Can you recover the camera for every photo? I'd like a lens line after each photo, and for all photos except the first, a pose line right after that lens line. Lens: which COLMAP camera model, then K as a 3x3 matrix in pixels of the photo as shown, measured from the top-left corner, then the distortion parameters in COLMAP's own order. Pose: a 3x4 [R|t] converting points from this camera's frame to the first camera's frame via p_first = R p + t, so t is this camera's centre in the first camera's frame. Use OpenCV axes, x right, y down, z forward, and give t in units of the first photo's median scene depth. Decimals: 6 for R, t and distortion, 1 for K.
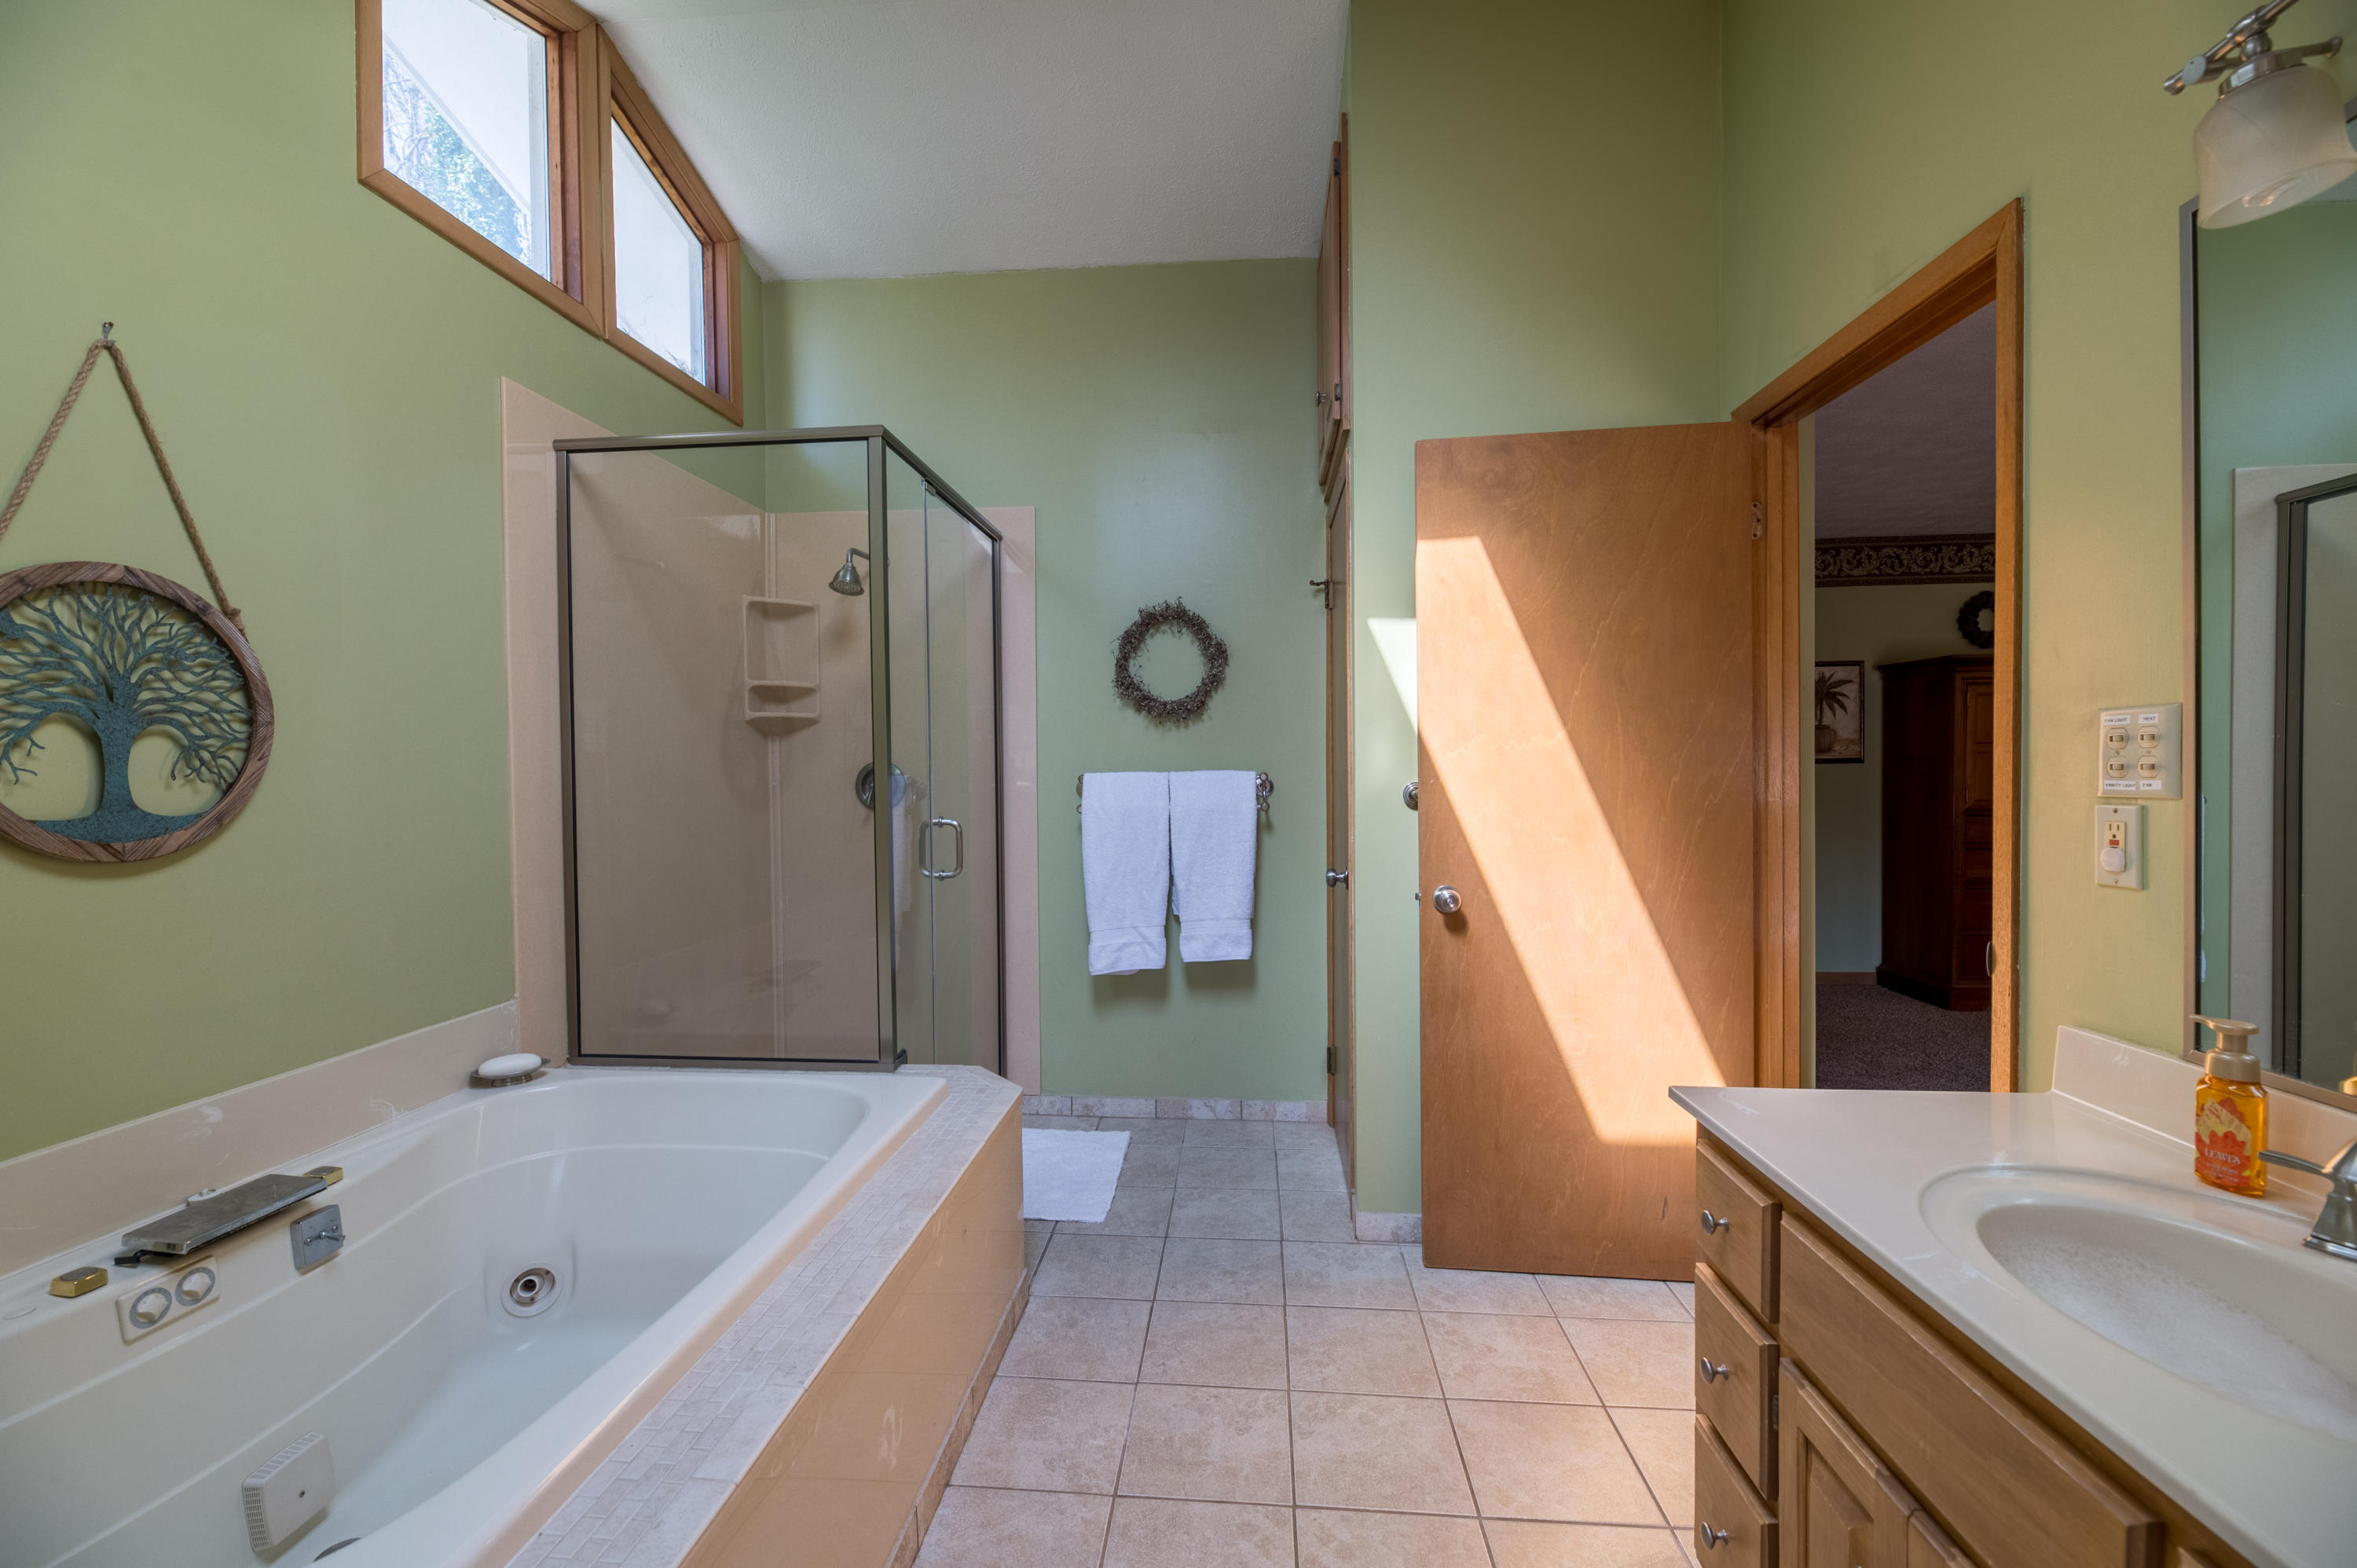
lens RADIAL K [[962.6, 0, 1174.3], [0, 962.6, 774.2], [0, 0, 1]] dist [-0.002901, -0.001934]
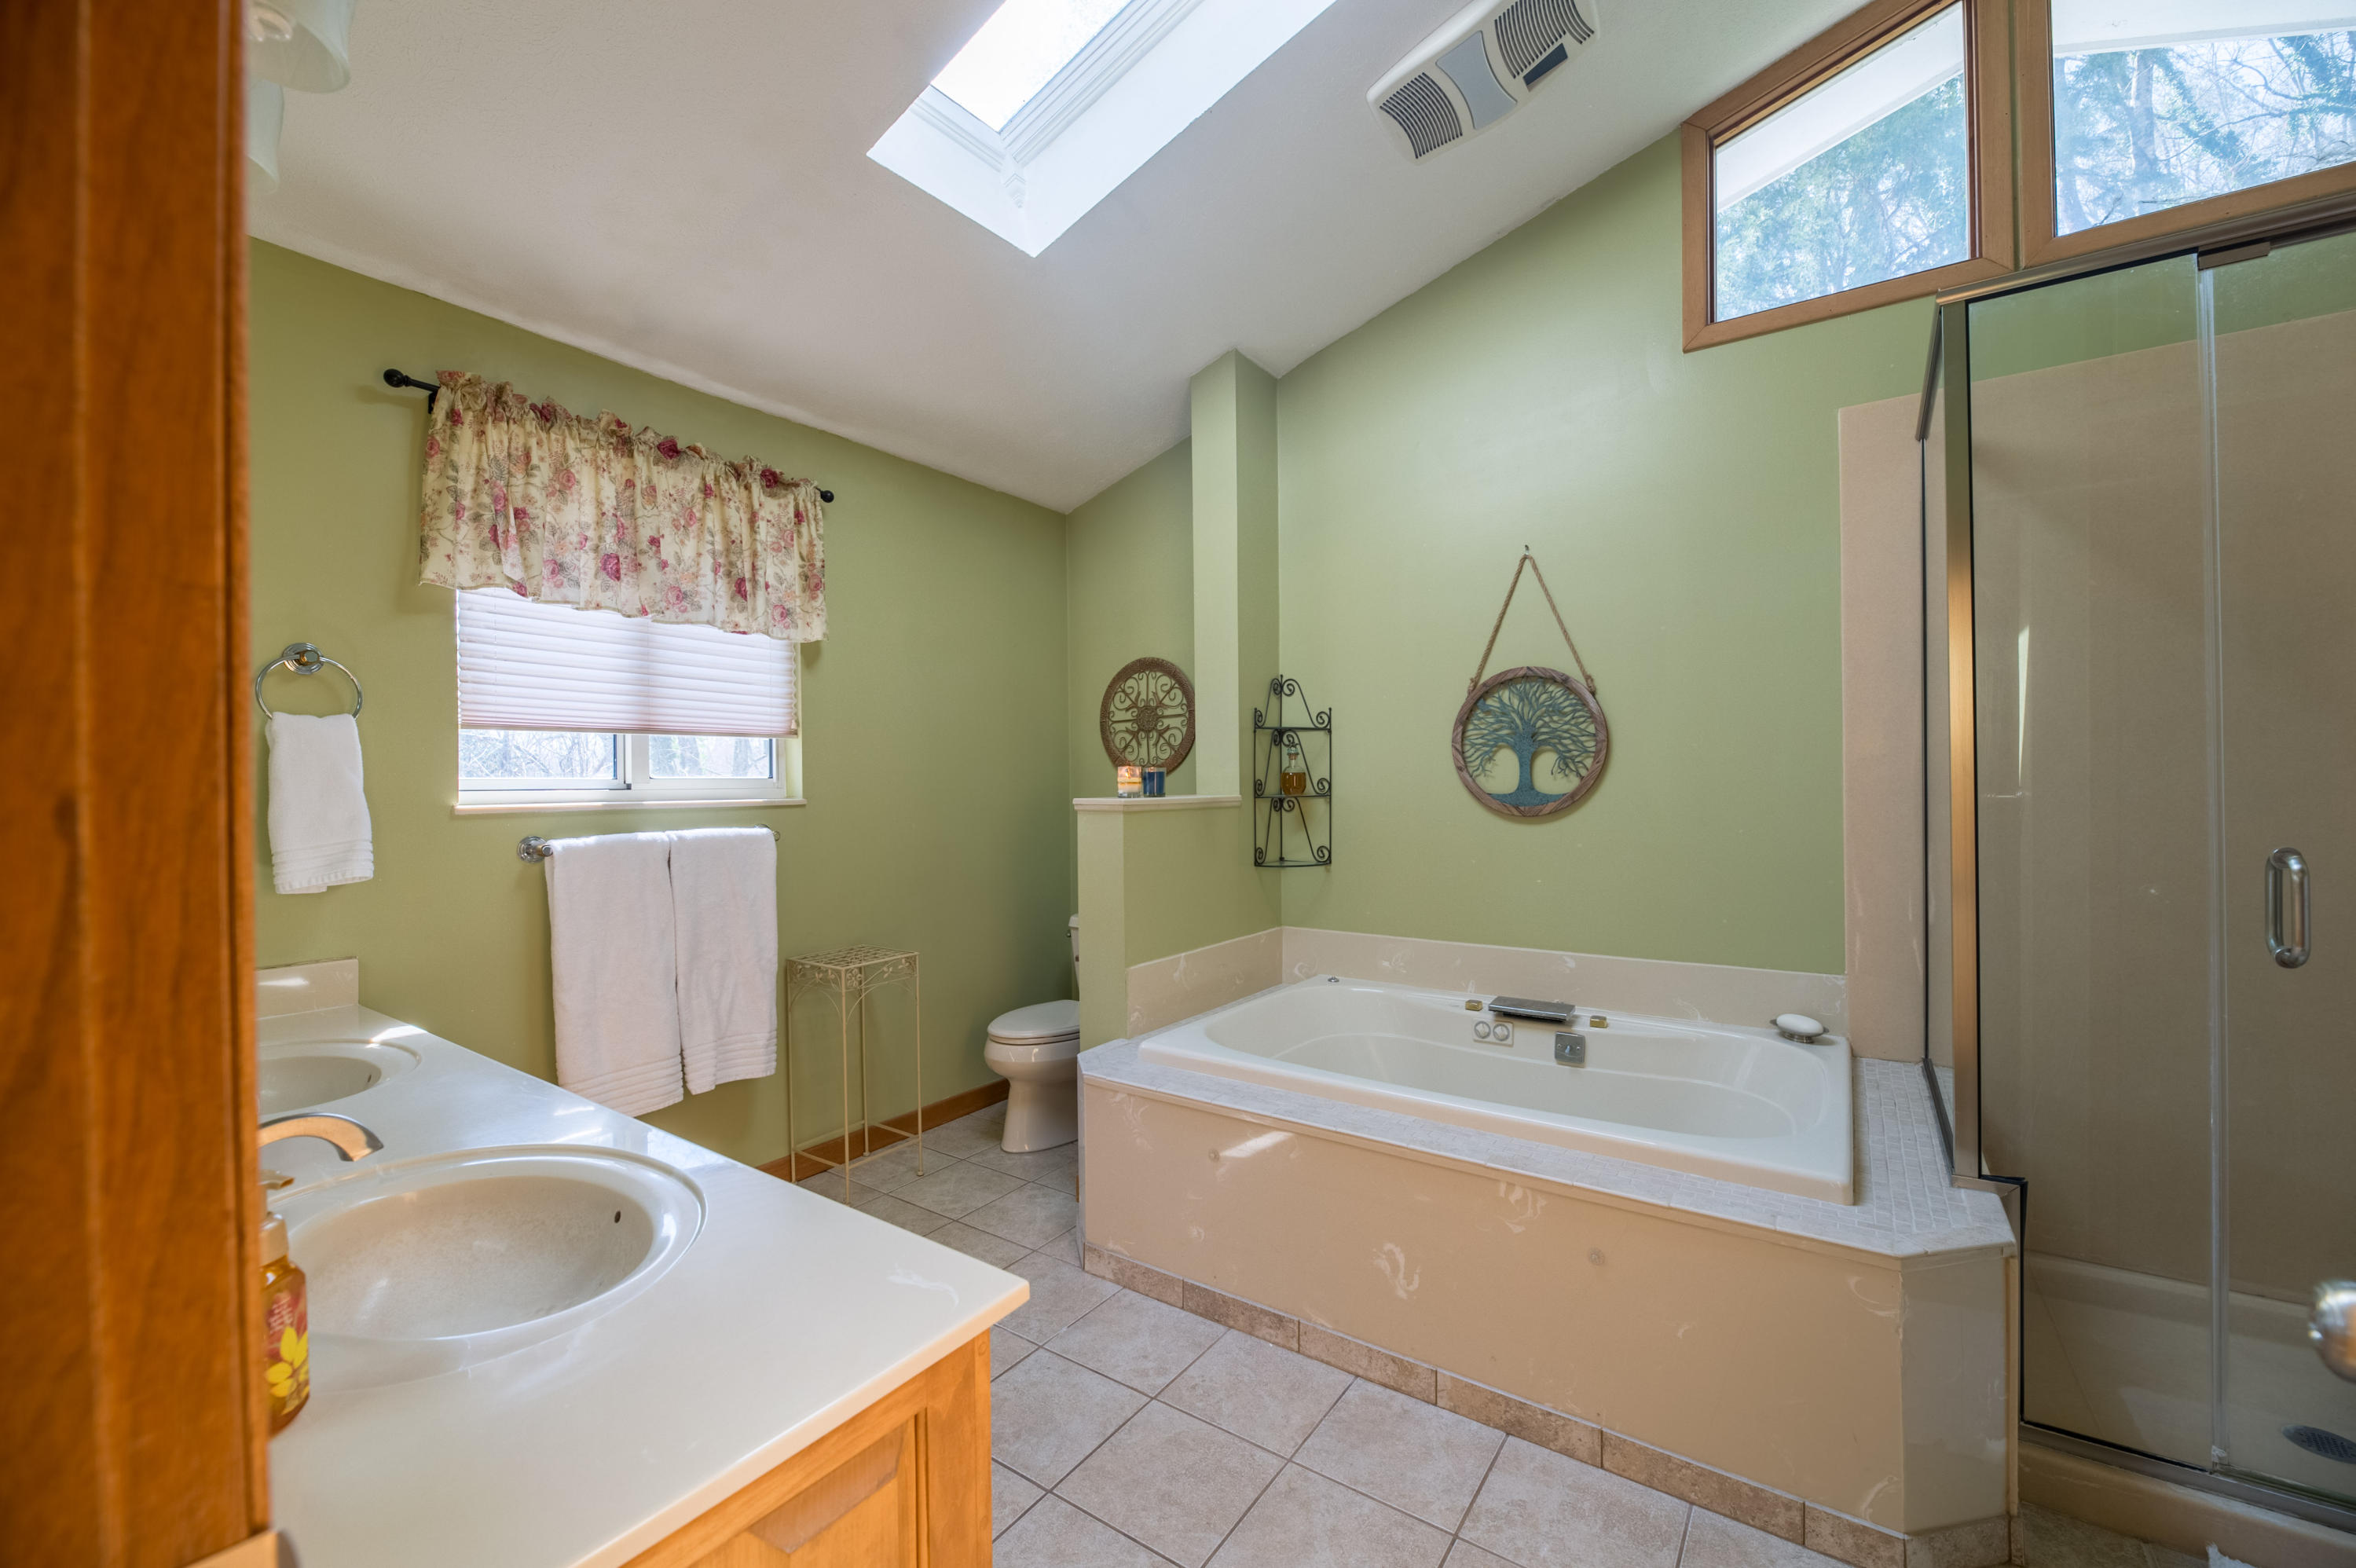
lens RADIAL K [[962.2, 0, 1174.5], [0, 962.2, 785.7], [0, 0, 1]] dist [-0.002901, -0.001934]
pose [[-0.512655, 0.016914, -0.858428, 0.935677], [0.009844, 0.999856, 0.013821, -0.007215], [0.858538, -0.001365, -0.512748, 1.324101]]
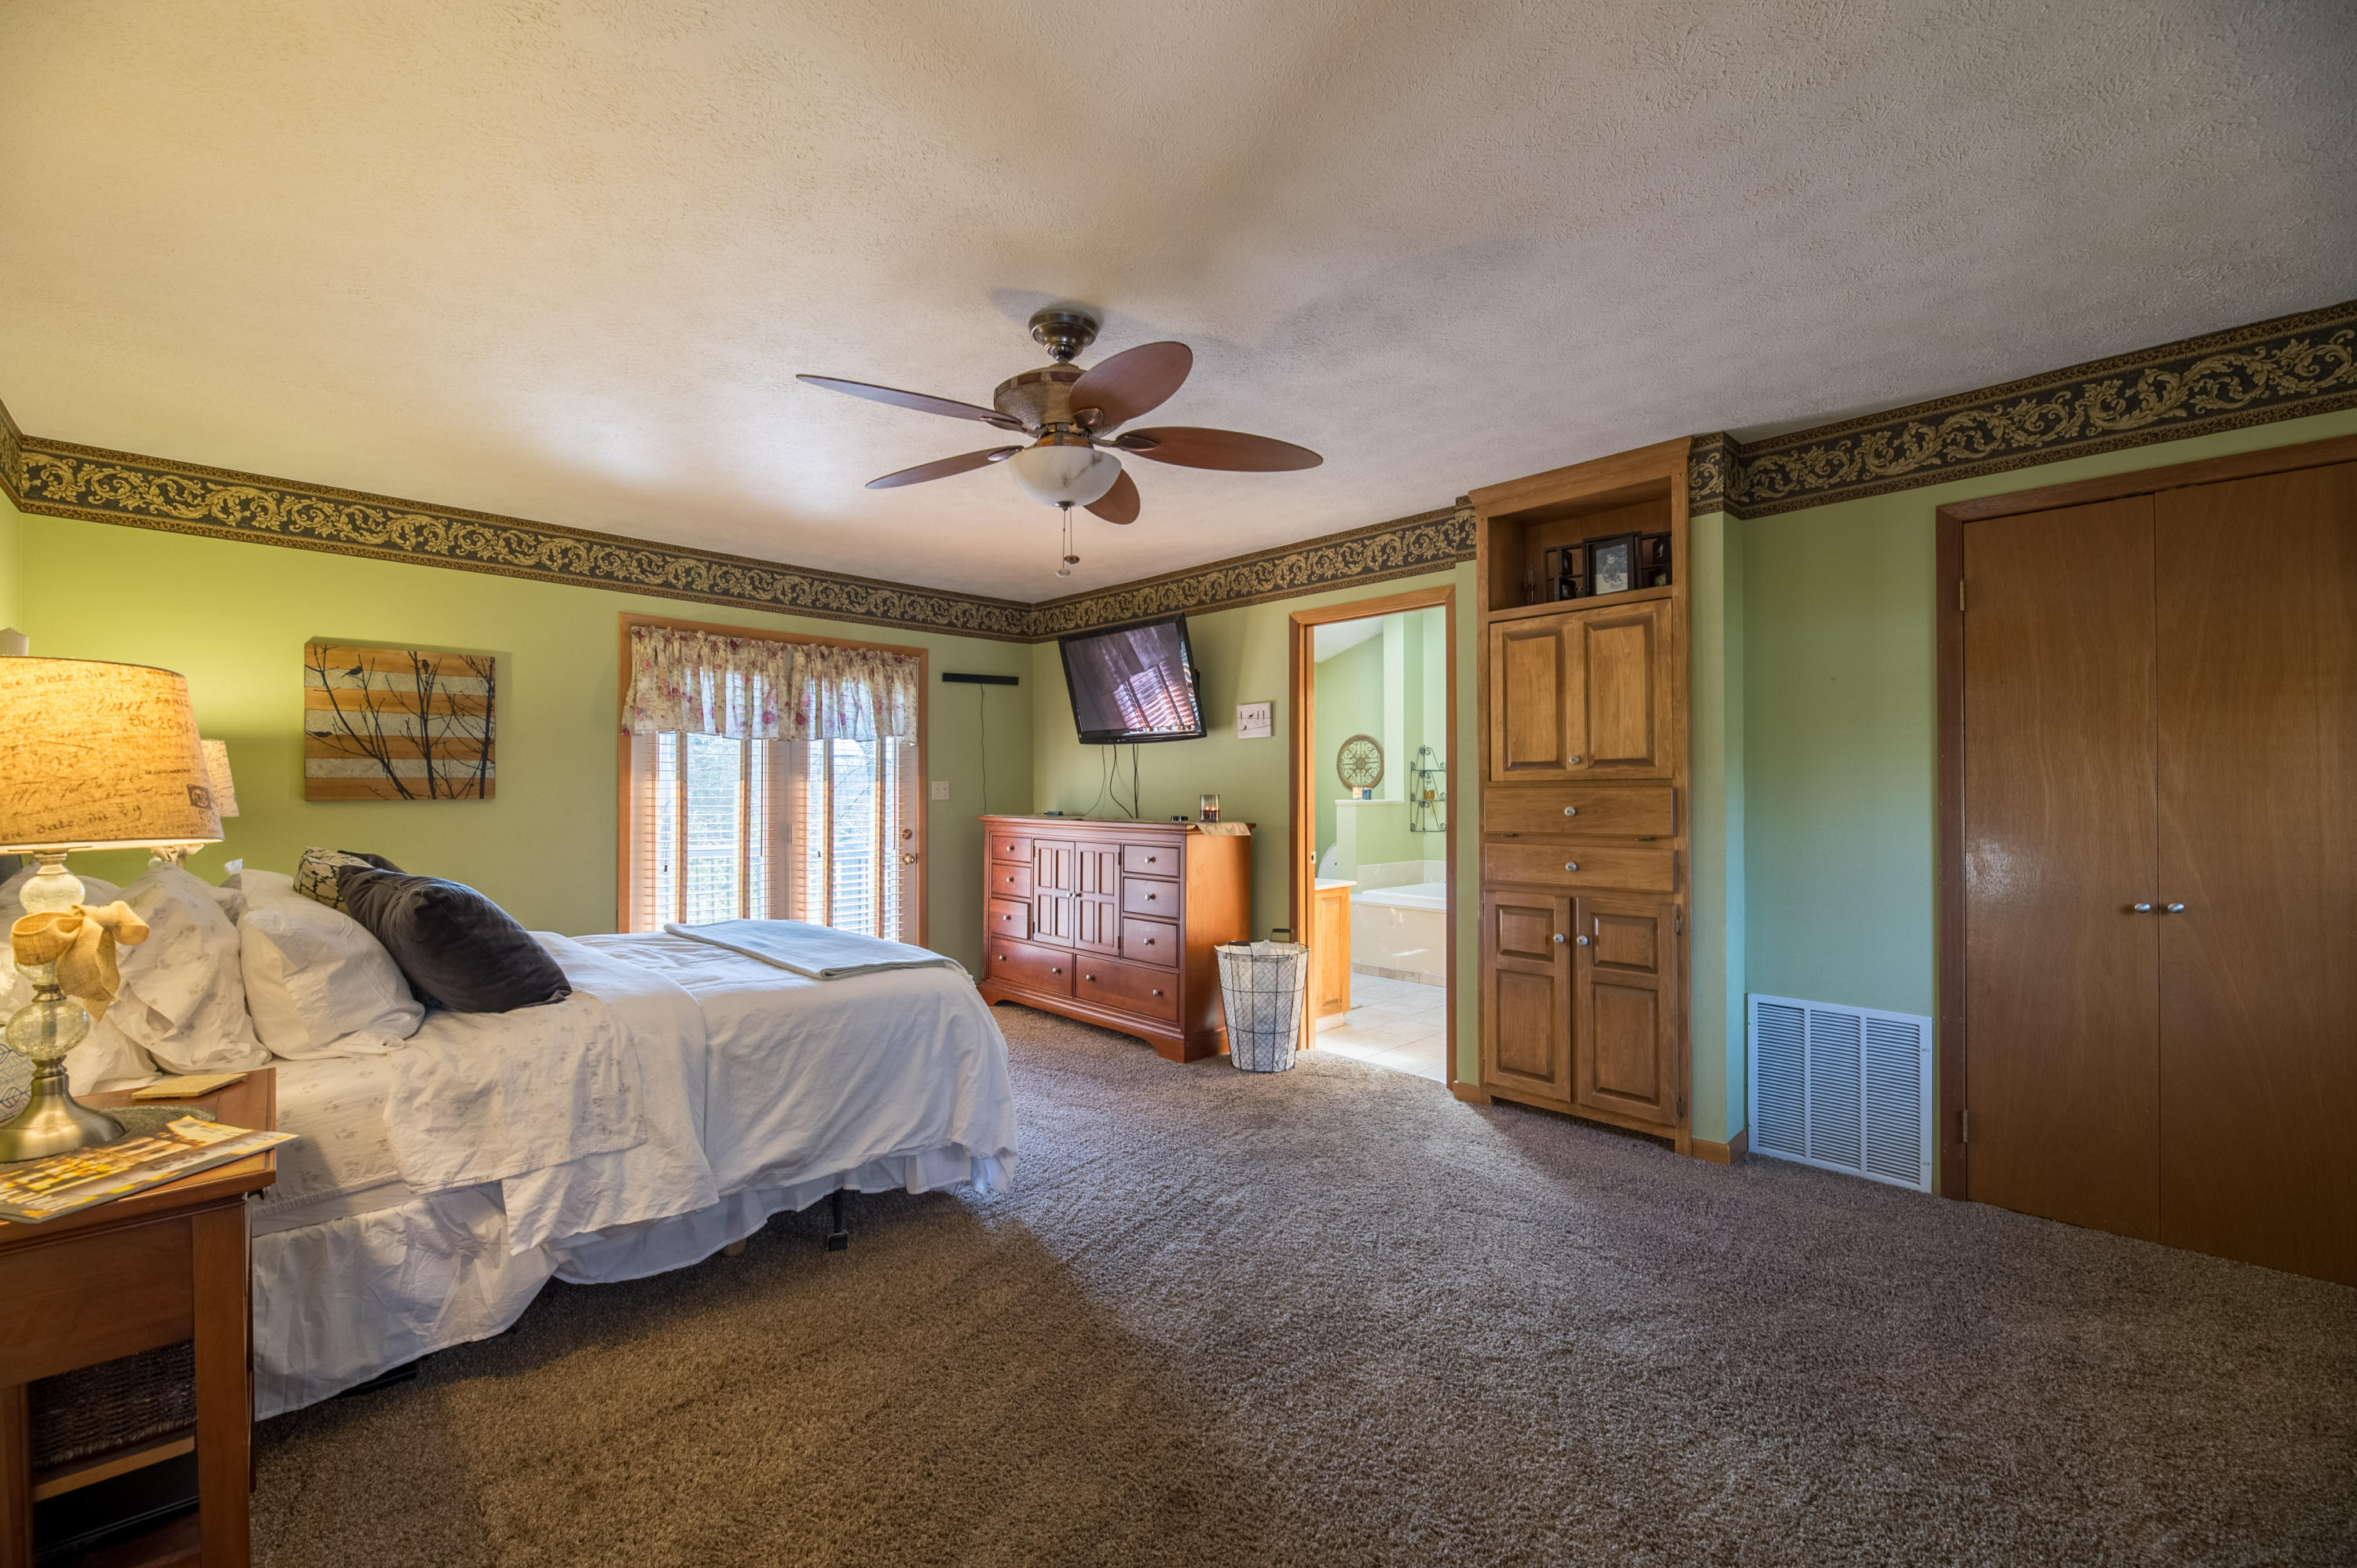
lens RADIAL K [[962.6, 0, 1176.9], [0, 962.6, 788.1], [0, 0, 1]] dist [-0.002901, -0.001934]
pose [[-0.659878, 0.004847, -0.751357, 3.392926], [0.001097, 0.999984, 0.005487, -0.041760], [0.751372, 0.002796, -0.659873, 2.673942]]
